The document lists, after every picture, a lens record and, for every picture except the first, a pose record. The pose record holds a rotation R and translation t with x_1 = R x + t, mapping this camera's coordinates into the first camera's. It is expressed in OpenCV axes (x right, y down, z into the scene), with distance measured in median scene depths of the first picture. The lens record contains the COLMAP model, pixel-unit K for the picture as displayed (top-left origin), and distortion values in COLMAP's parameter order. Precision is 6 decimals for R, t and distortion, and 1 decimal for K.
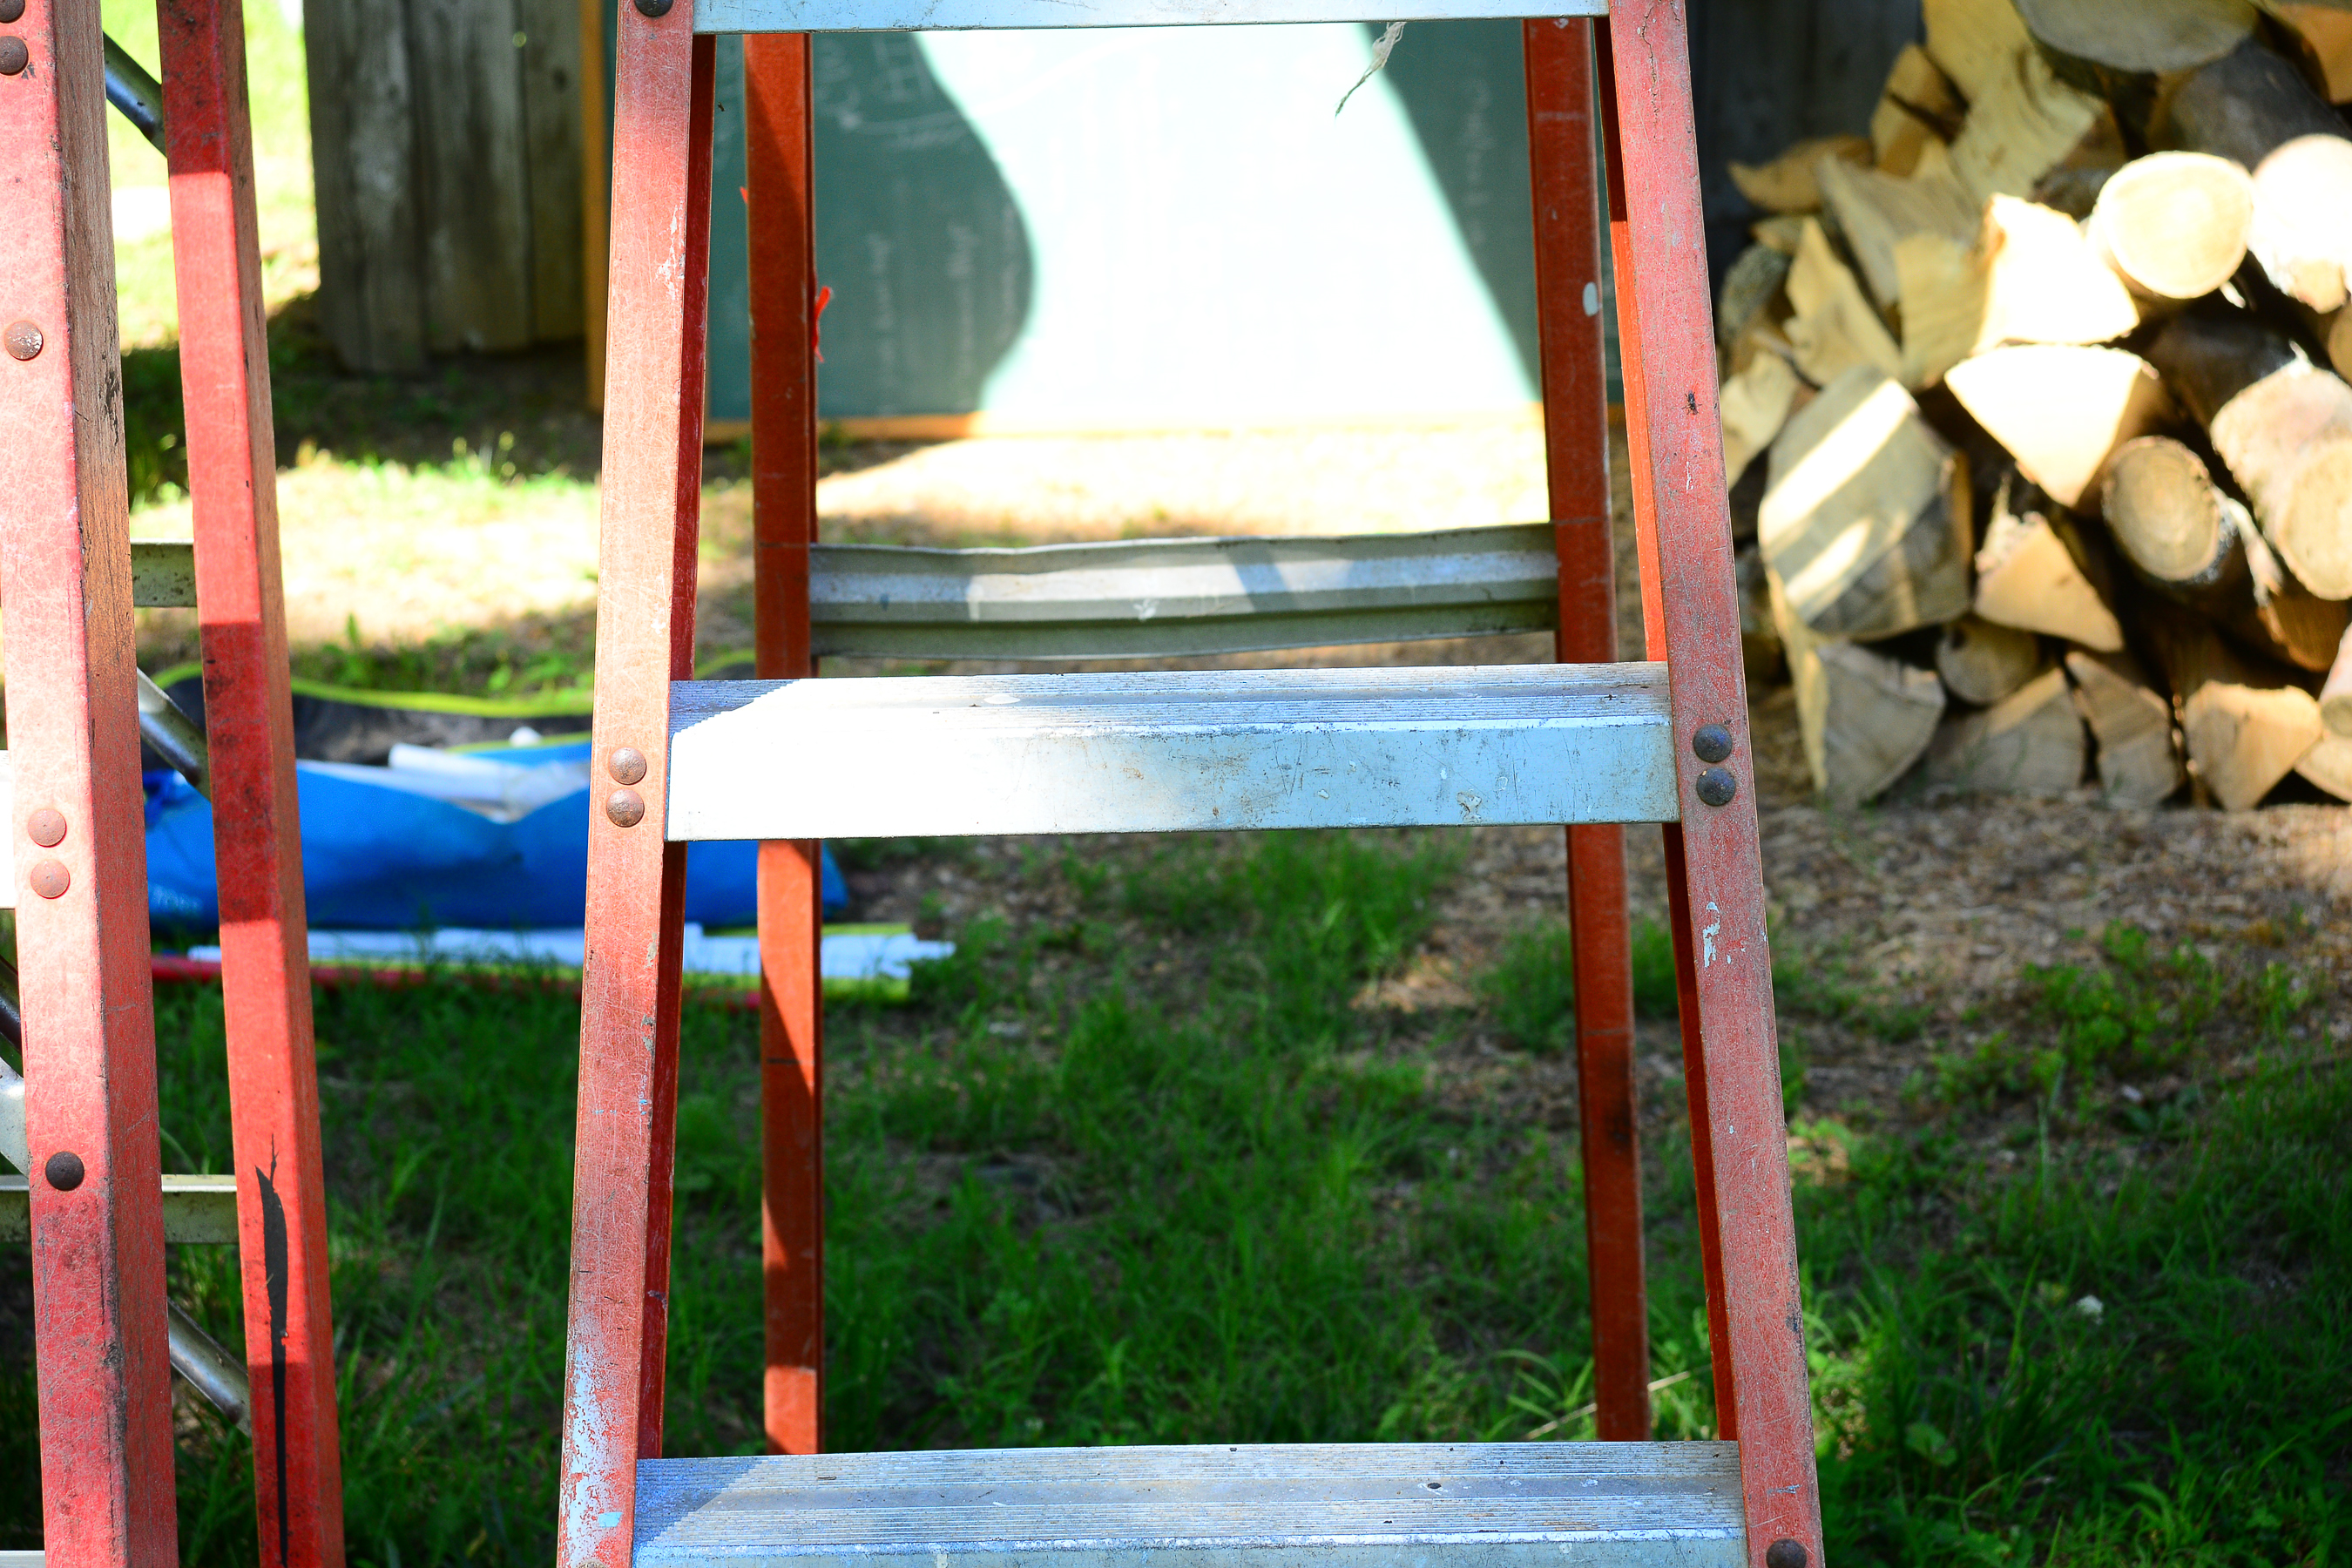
lens RADIAL K [[4591.6, 0, 1156.1], [0, 4591.6, 789.8], [0, 0, 1]] dist [0.101785, 0.000000]
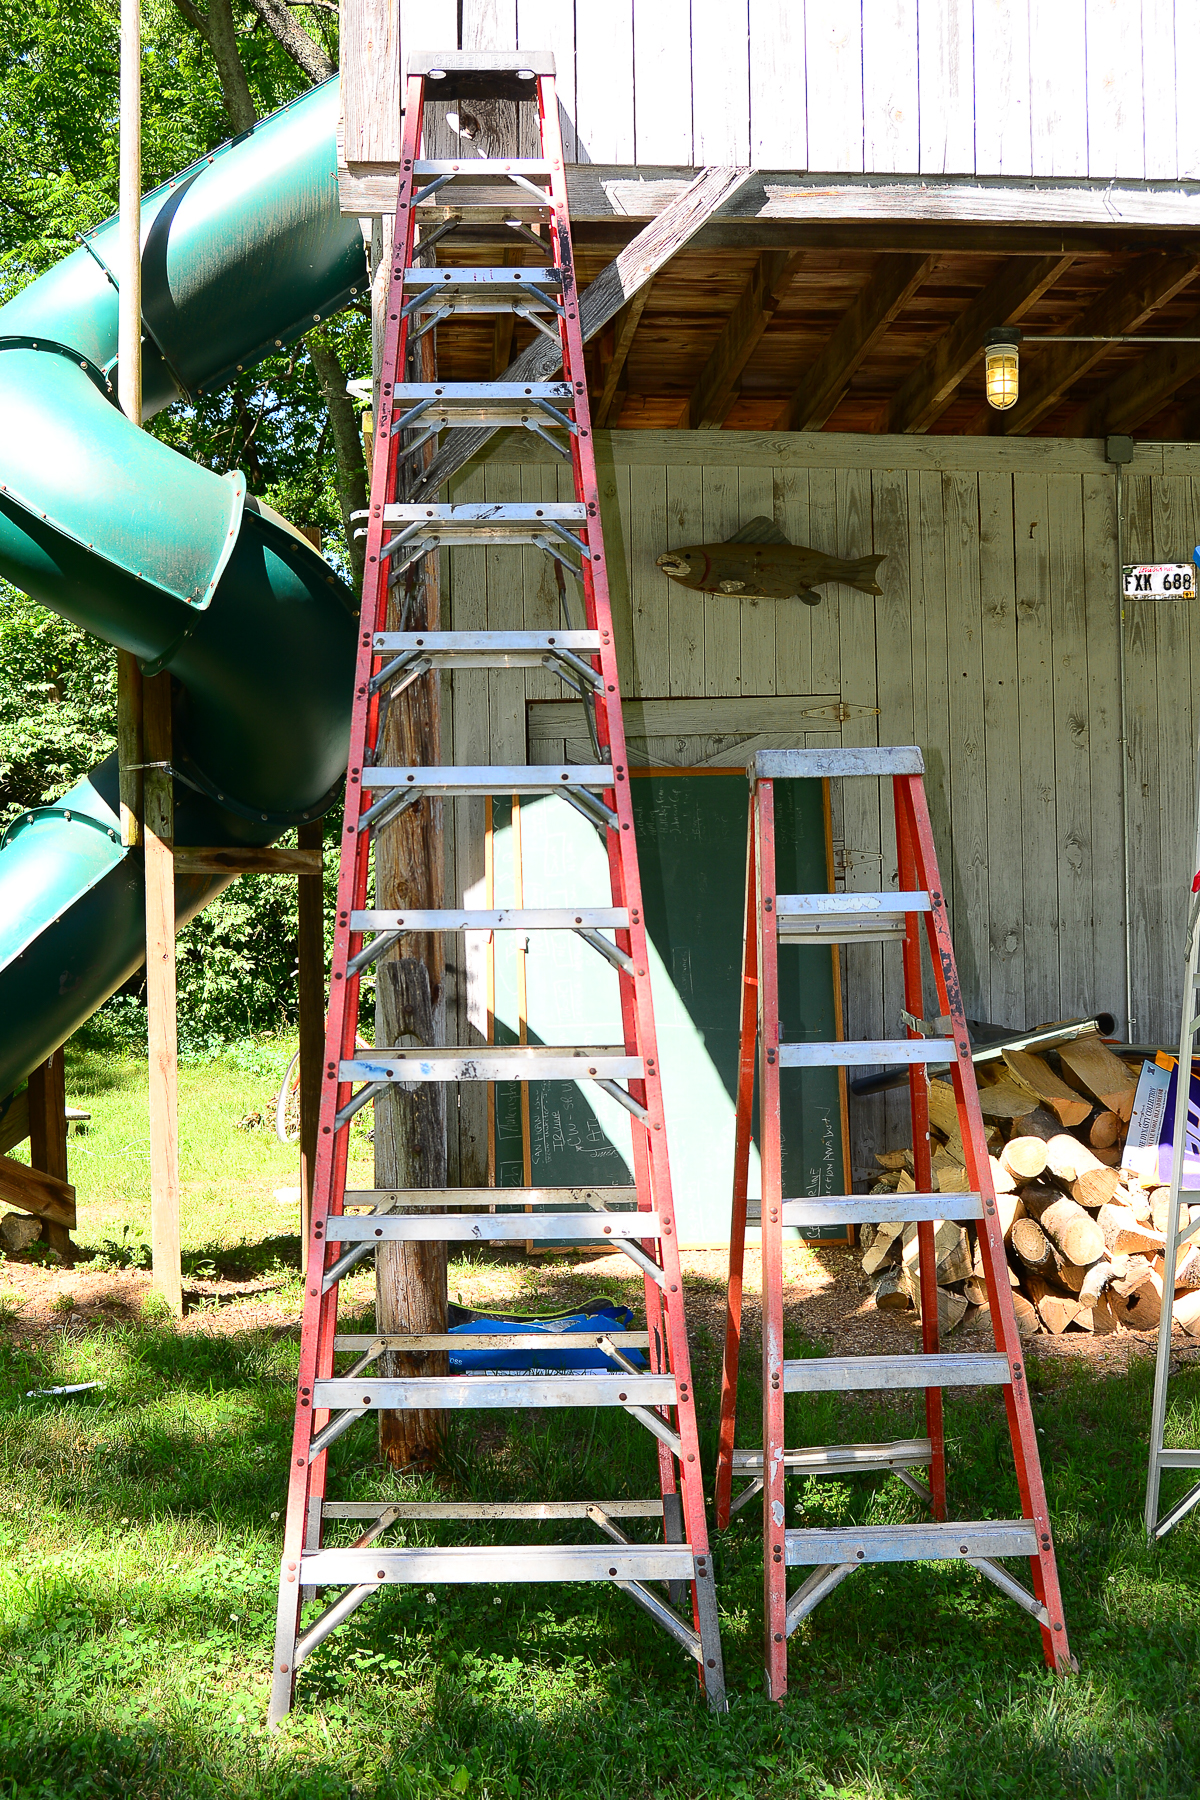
lens RADIAL K [[2137.2, 0, 520.7], [0, 2137.2, 905.3], [0, 0, 1]] dist [-0.059162, 0.000000]
pose [[0.999706, -0.009409, 0.022353, -0.178111], [0.015390, 0.958446, -0.284858, 0.135437], [-0.018744, 0.285119, 0.958309, -0.531012]]
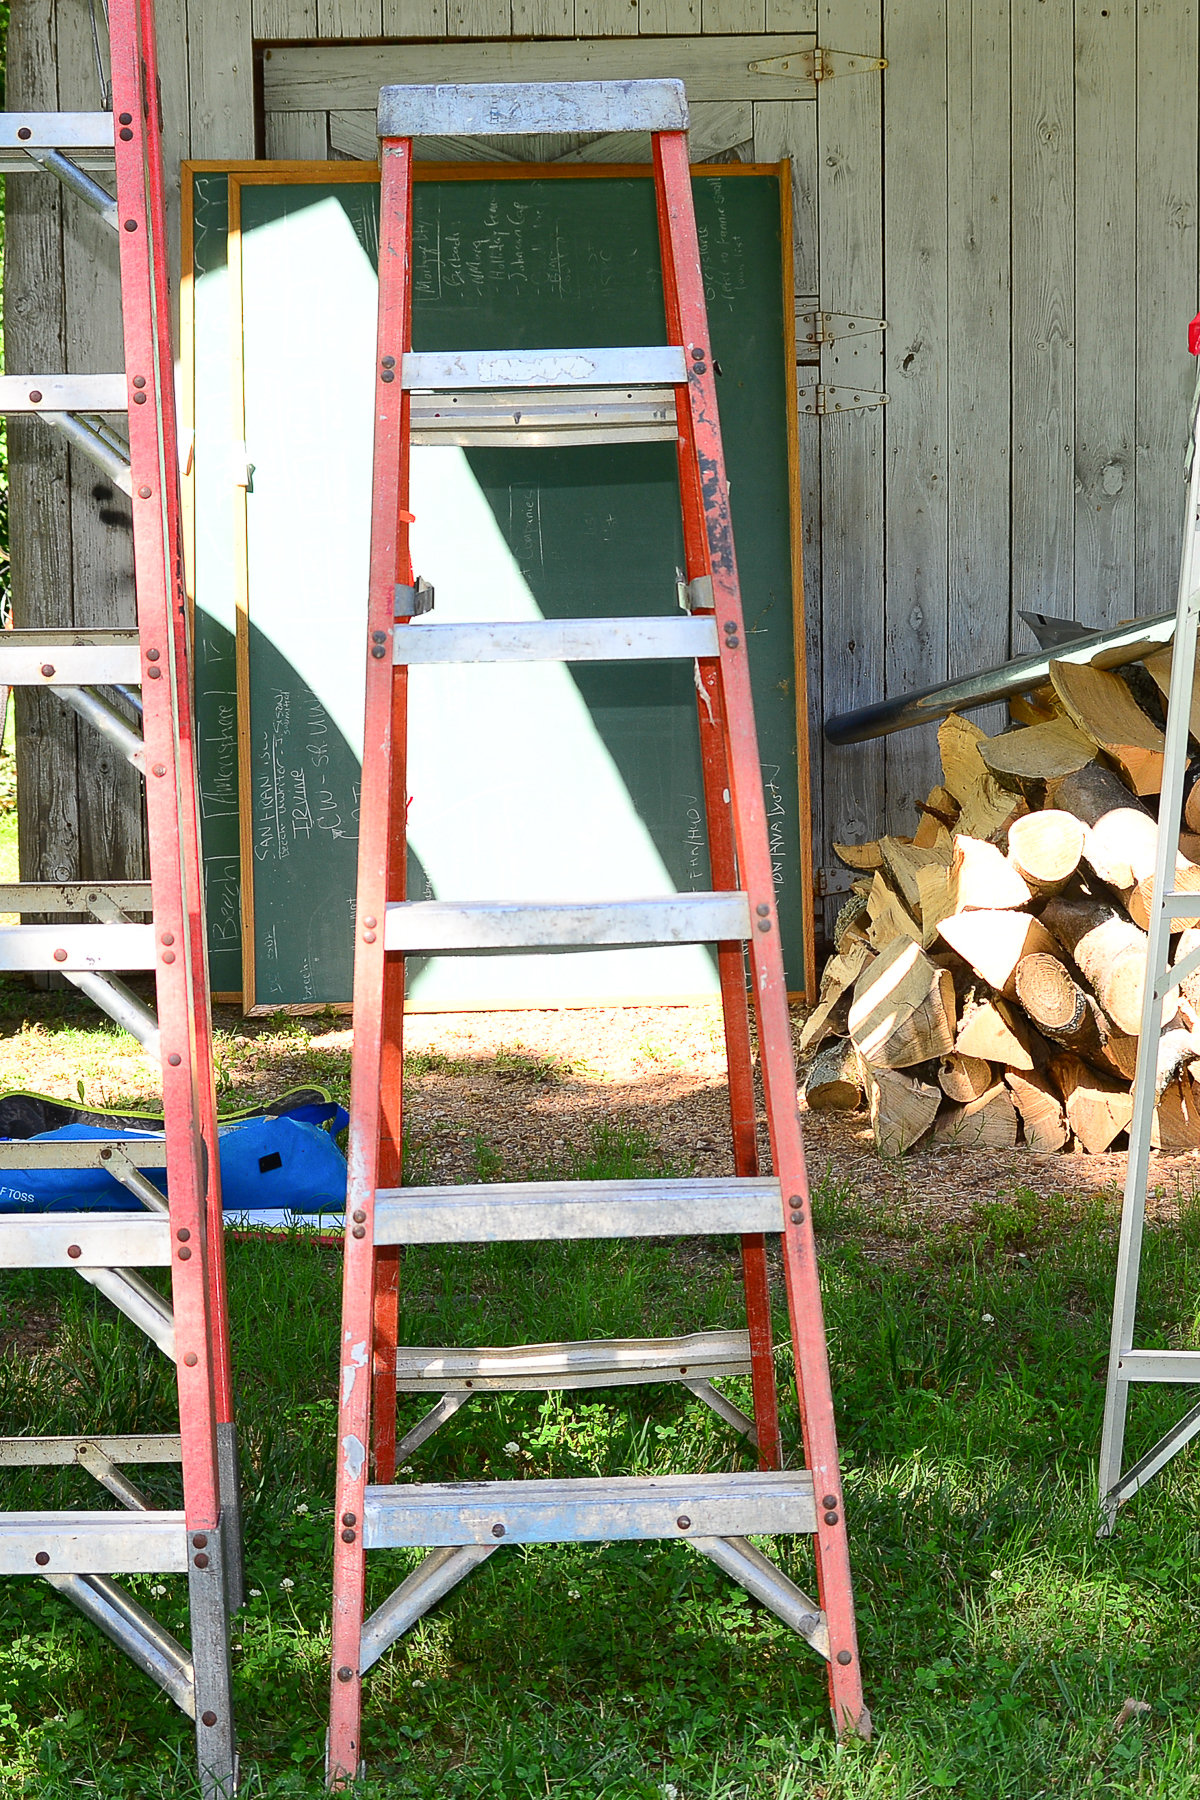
lens RADIAL K [[3606.9, 0, 609.1], [0, 3606.9, 890.2], [0, 0, 1]] dist [-0.045966, 0.000000]
pose [[0.999166, -0.010269, 0.039530, -0.023351], [0.016664, 0.986149, -0.165025, 0.136881], [-0.037287, 0.165546, 0.985497, -0.465419]]
